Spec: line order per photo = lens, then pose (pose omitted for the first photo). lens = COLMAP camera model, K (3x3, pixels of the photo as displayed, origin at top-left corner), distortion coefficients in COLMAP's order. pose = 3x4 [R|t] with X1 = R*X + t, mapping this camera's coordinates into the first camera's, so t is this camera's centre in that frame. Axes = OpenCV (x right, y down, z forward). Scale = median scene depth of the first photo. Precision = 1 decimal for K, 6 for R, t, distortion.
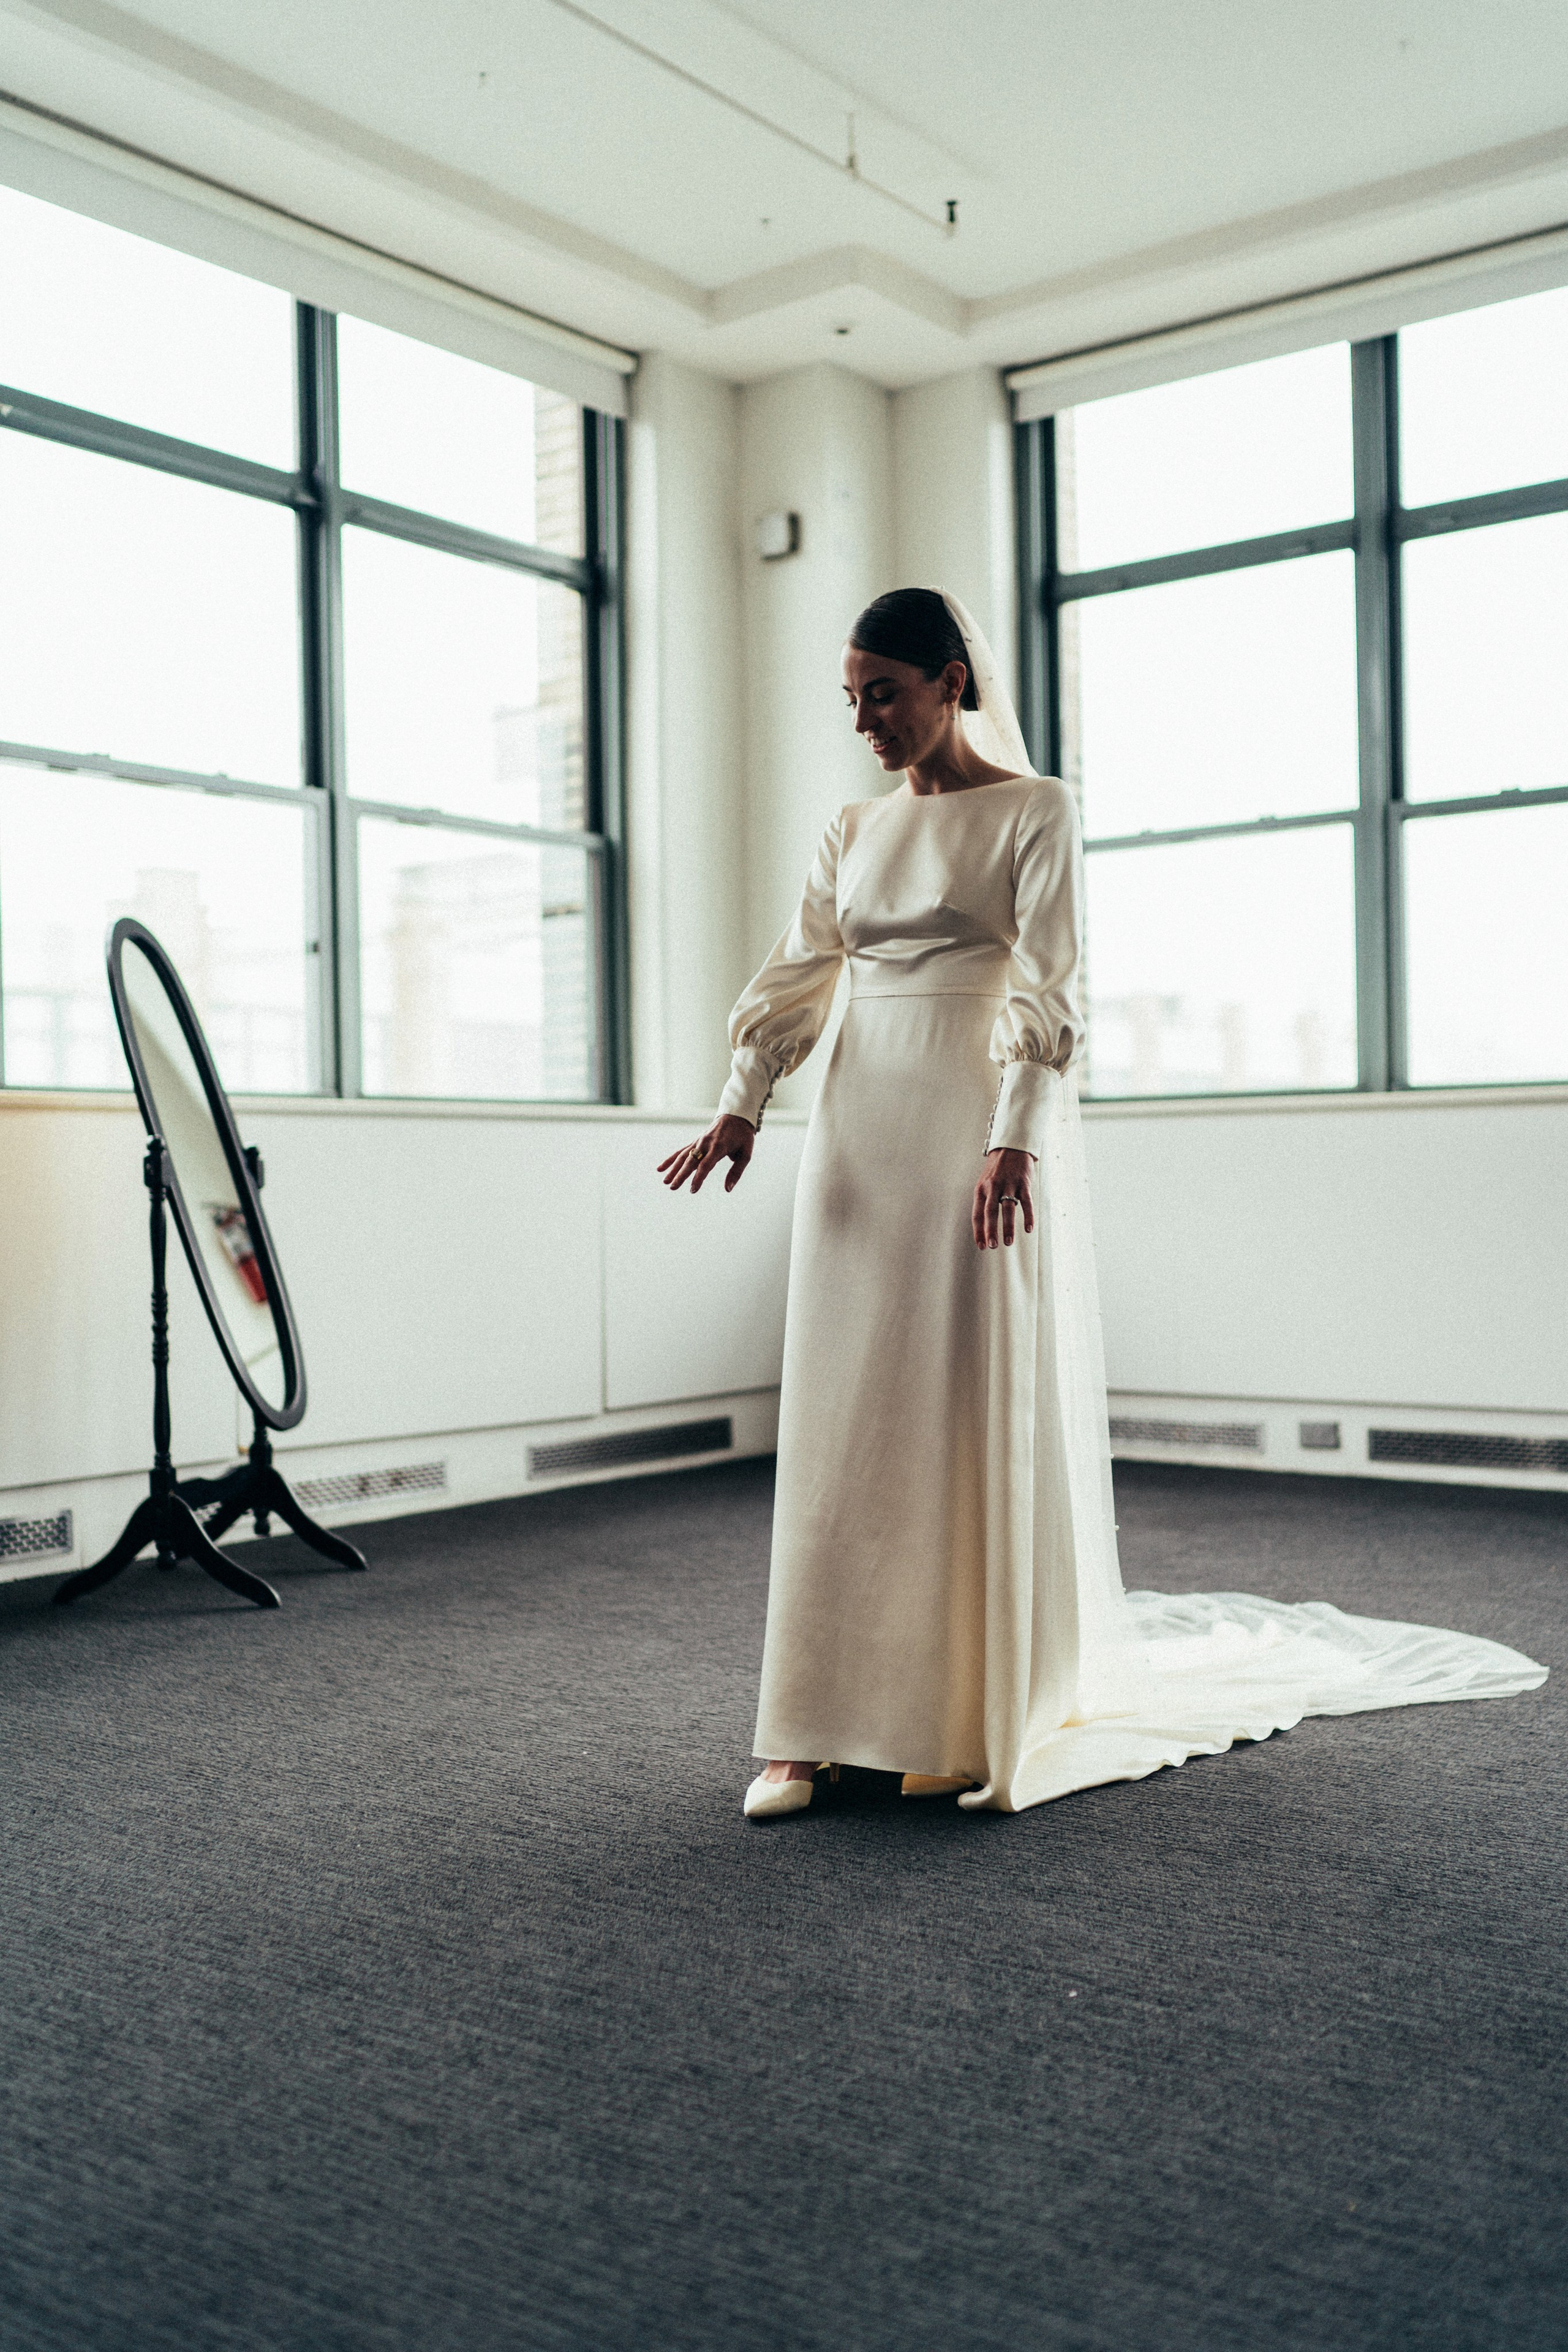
lens RADIAL K [[2272.8, 0, 777.7], [0, 2272.8, 1180.5], [0, 0, 1]] dist [-0.005986, 0.005251]
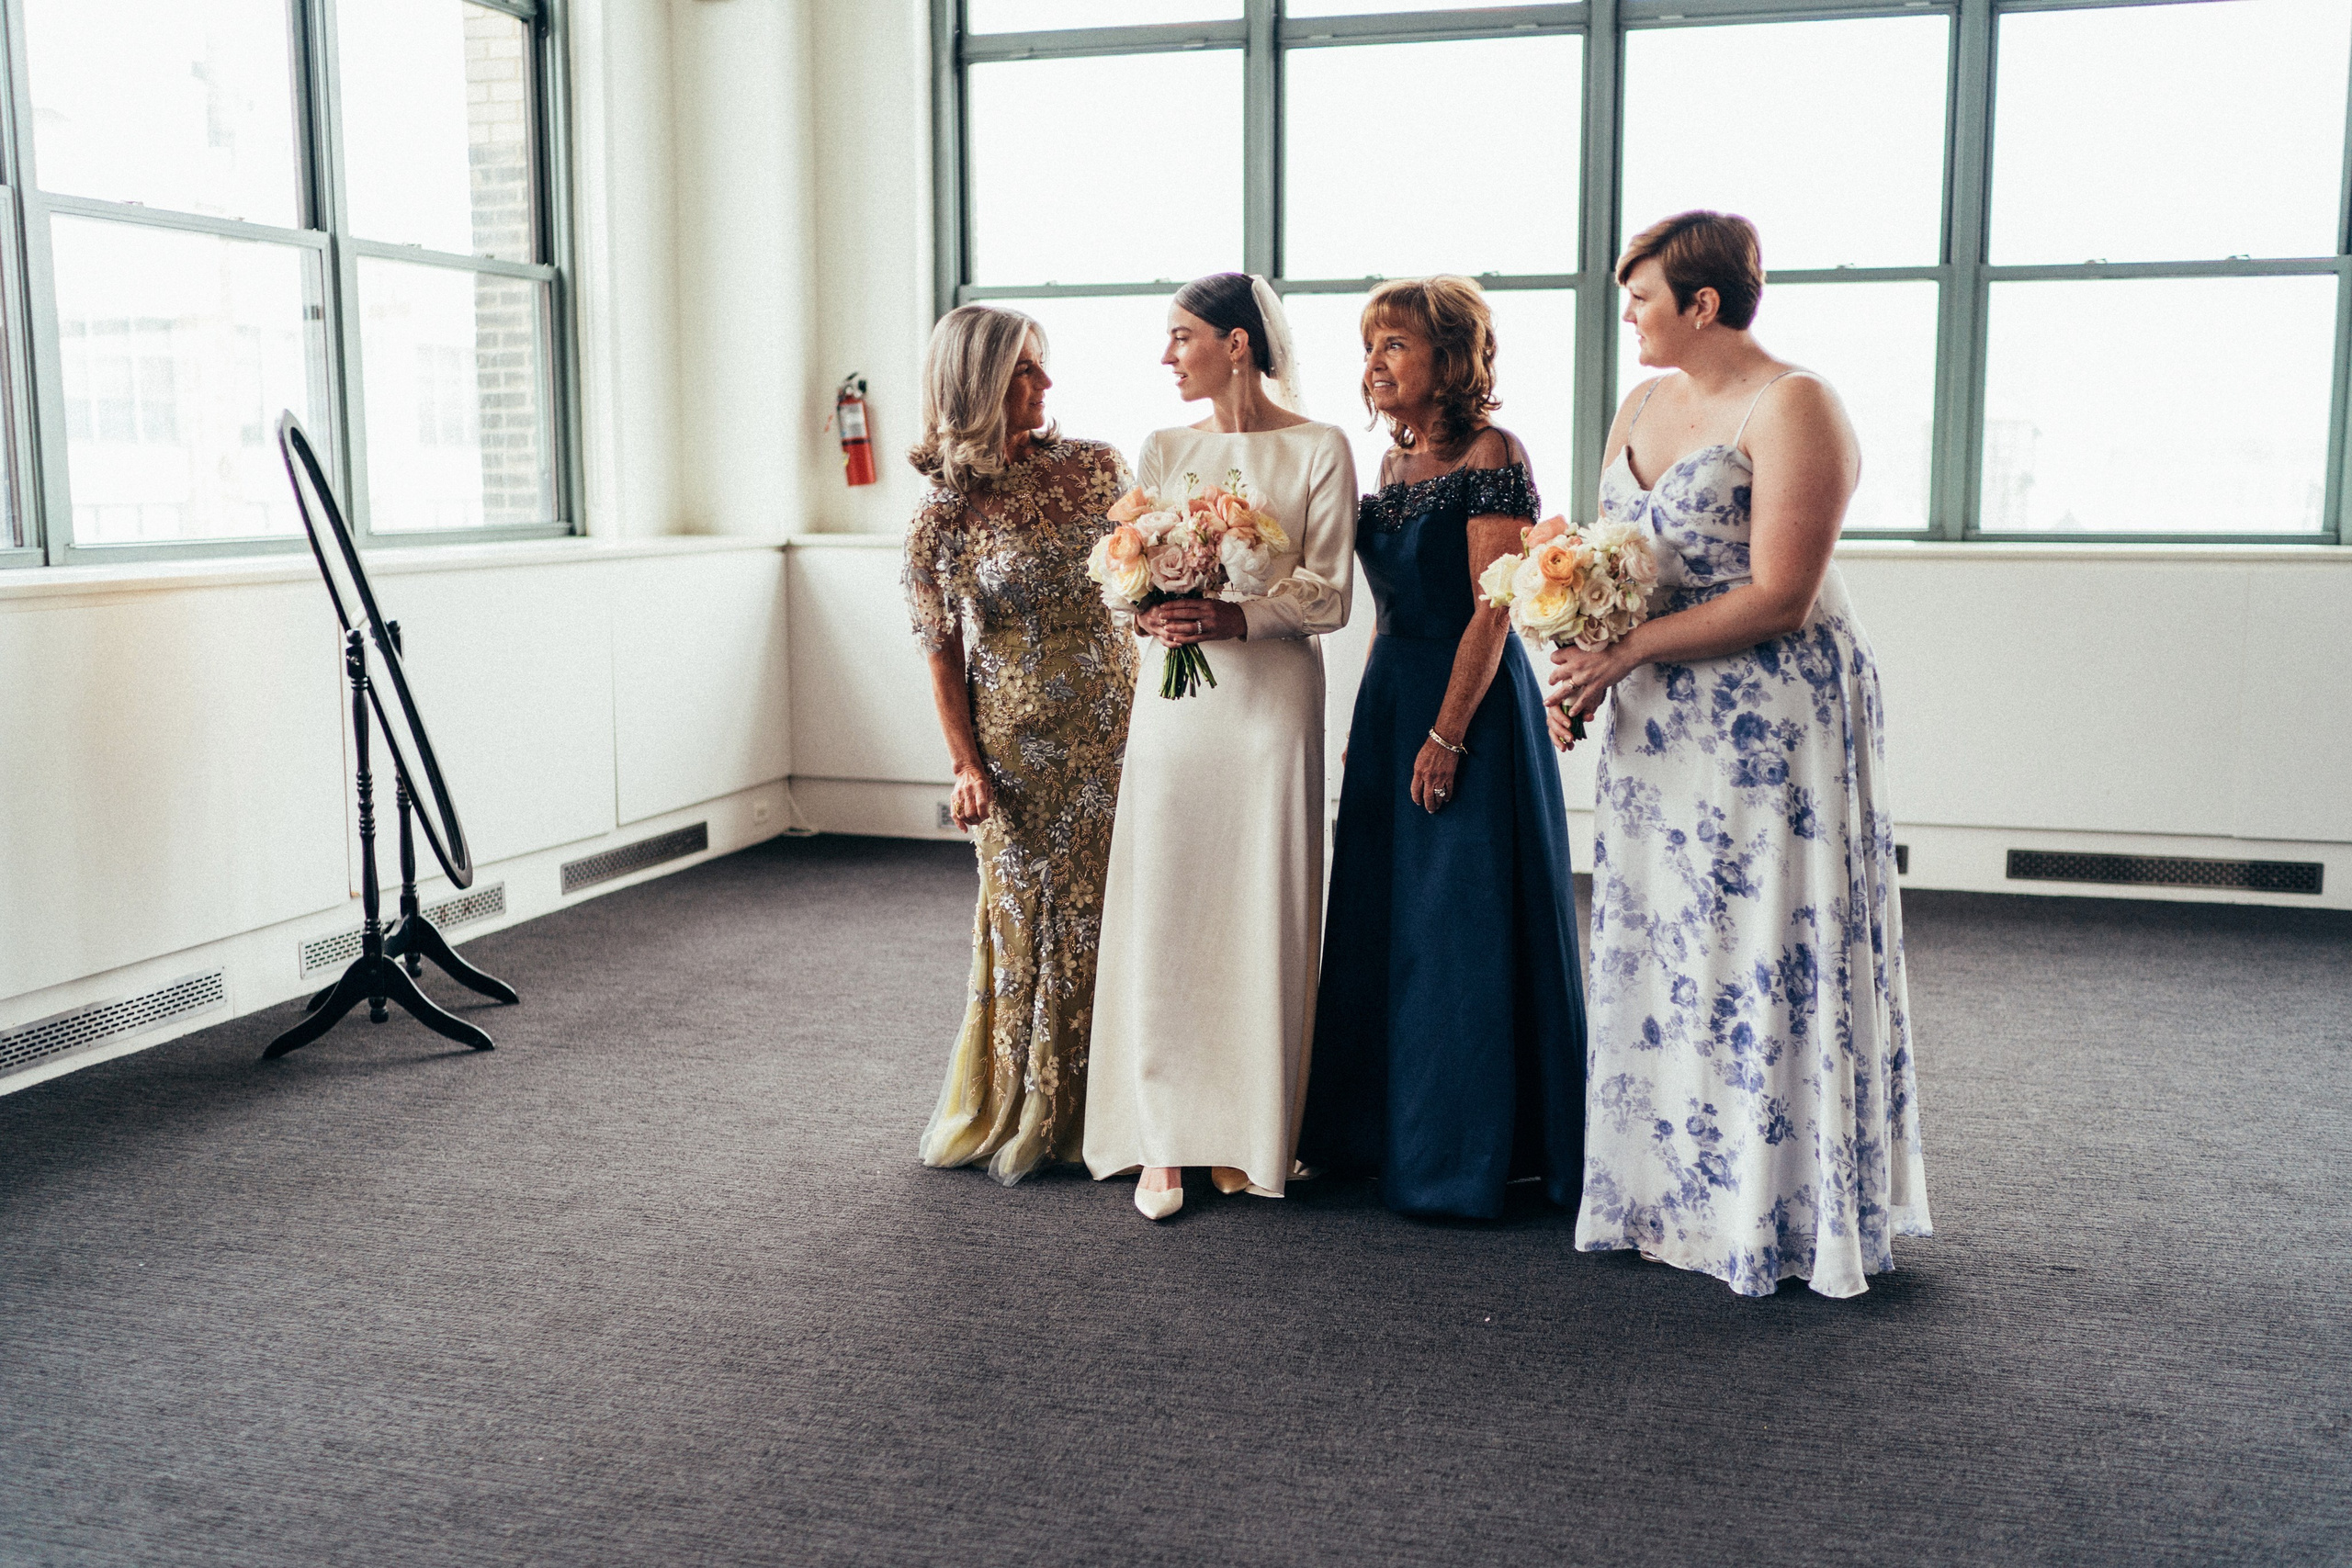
lens RADIAL K [[2272.5, 0, 1176.0], [0, 2272.5, 784.0], [0, 0, 1]] dist [-0.005986, 0.005251]
pose [[0.933755, -0.033253, 0.356366, -0.269939], [-0.016818, 0.990499, 0.136490, -0.091401], [-0.357519, -0.133442, 0.924323, -0.129325]]
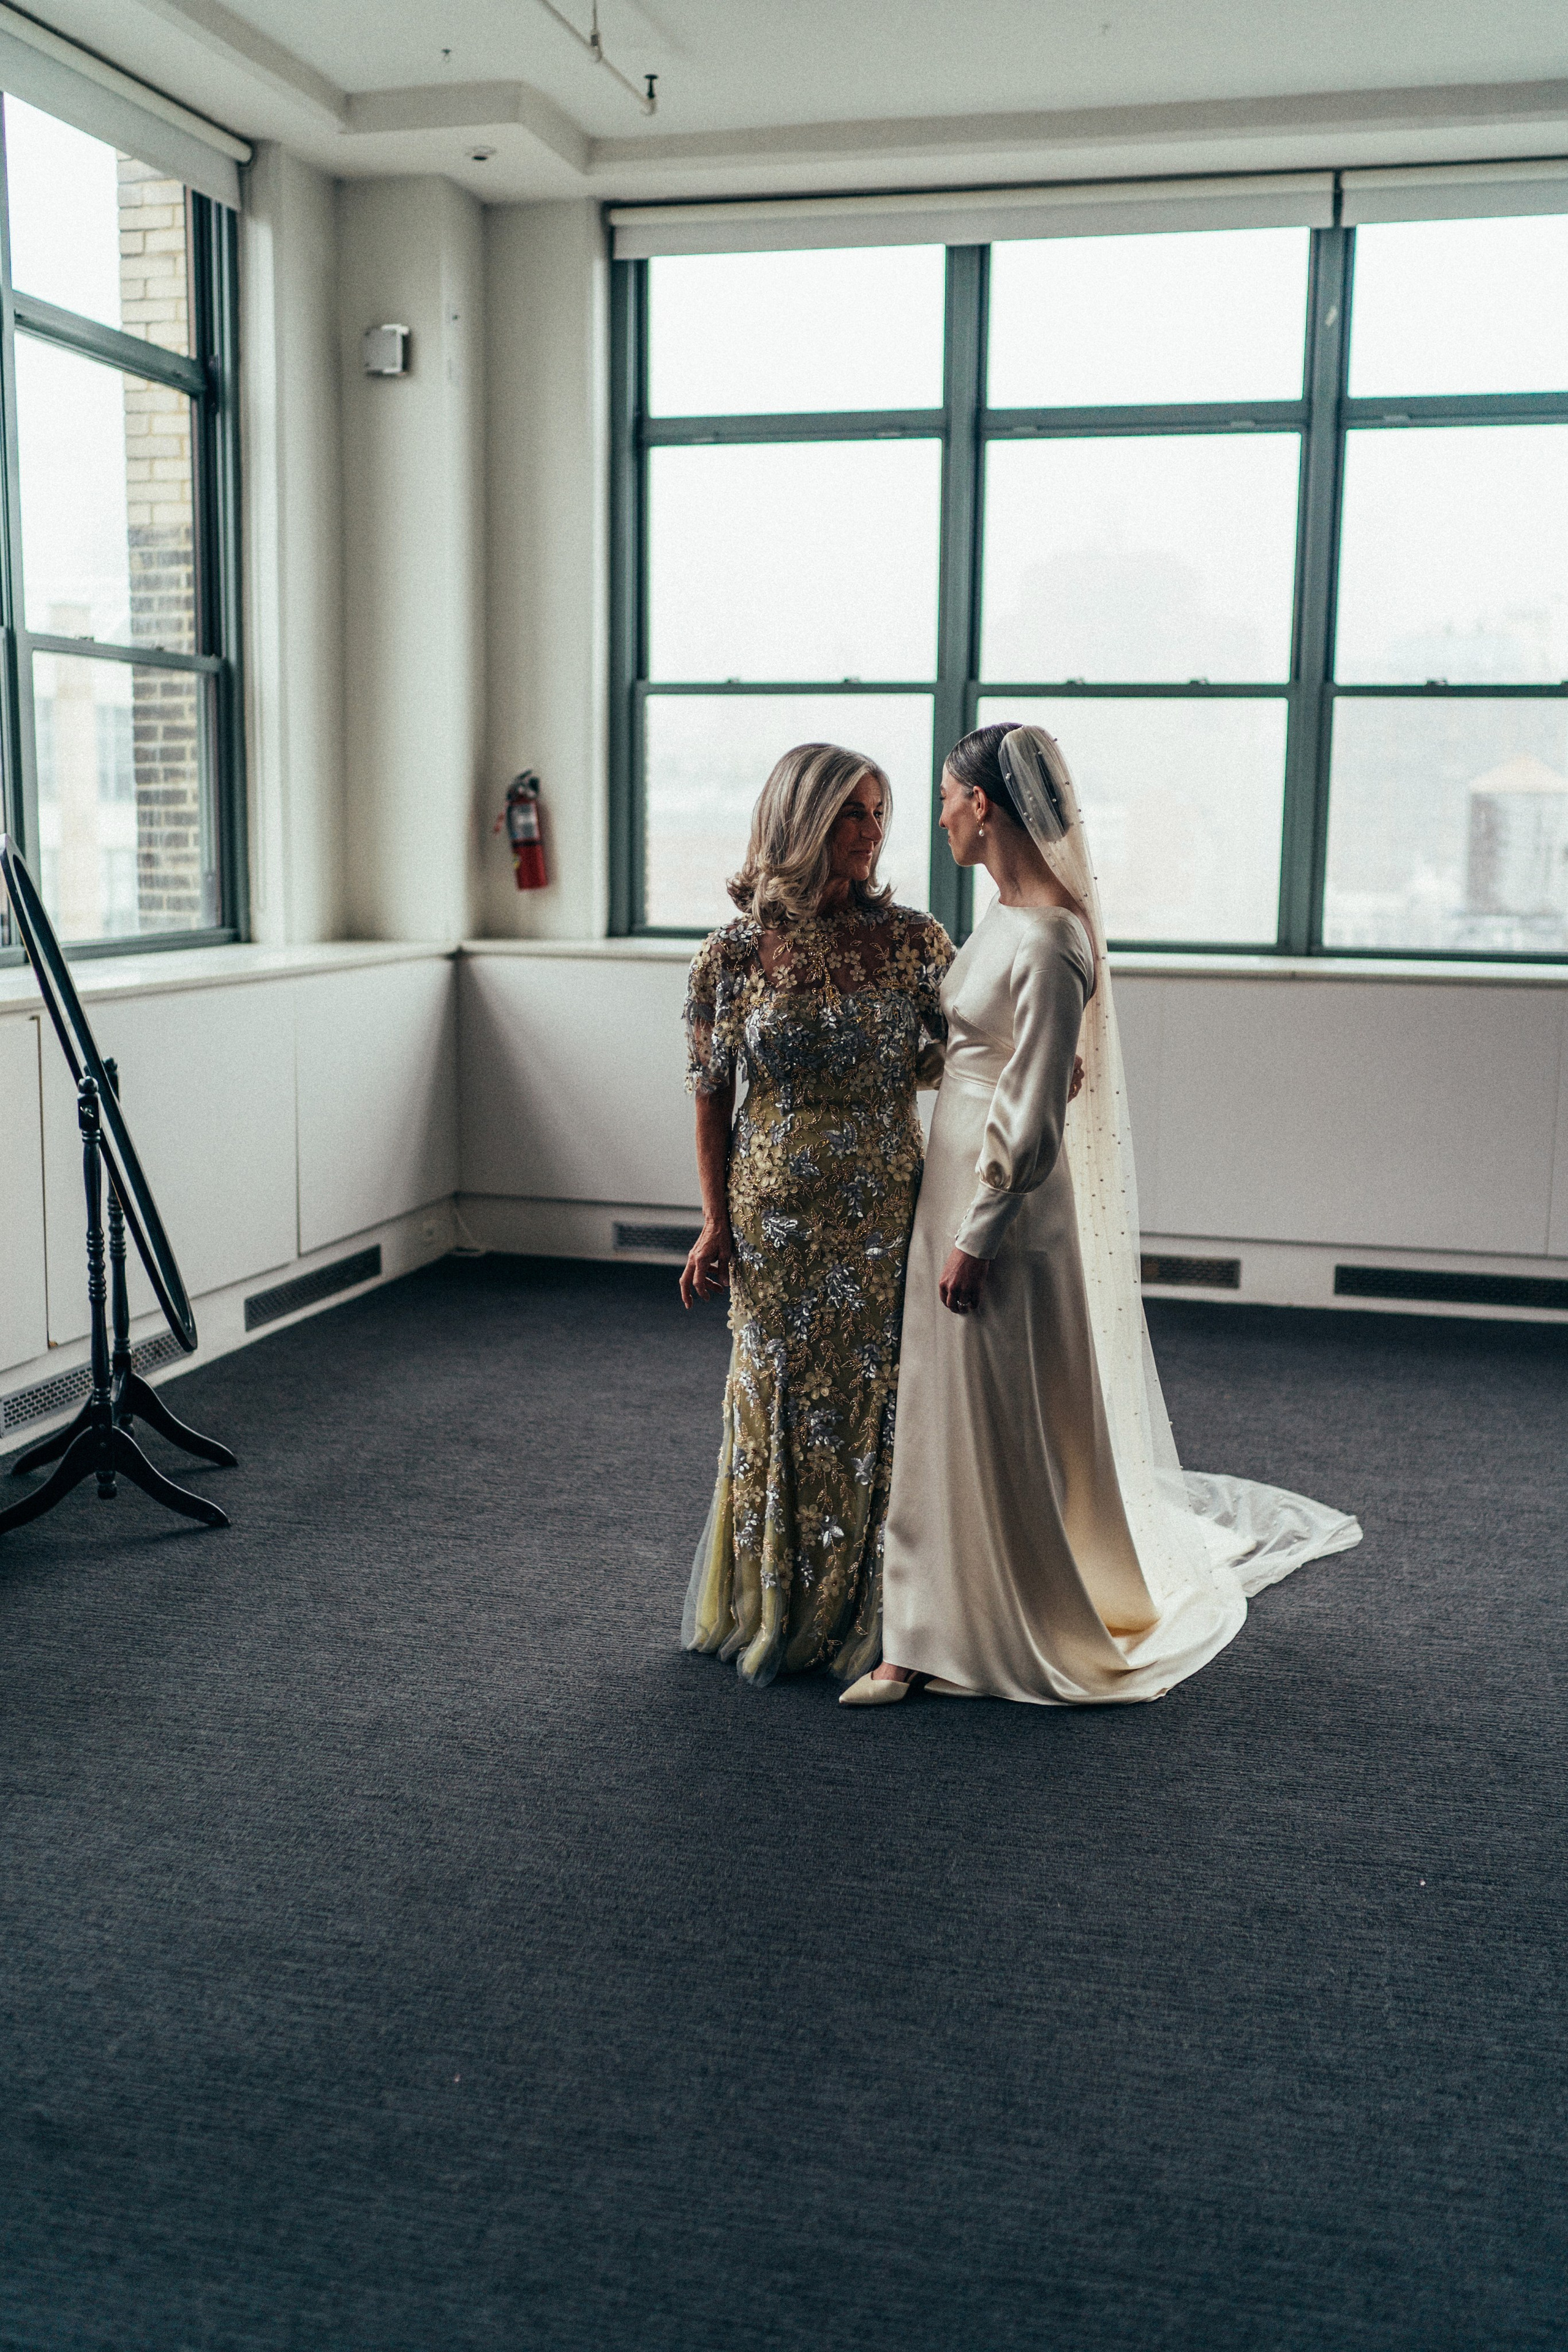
lens RADIAL K [[2272.8, 0, 777.7], [0, 2272.8, 1180.5], [0, 0, 1]] dist [-0.005986, 0.005251]
pose [[0.920104, -0.032977, 0.390283, -0.351015], [-0.030520, 0.987383, 0.155381, -0.126667], [-0.390483, -0.154878, 0.907489, -0.025157]]
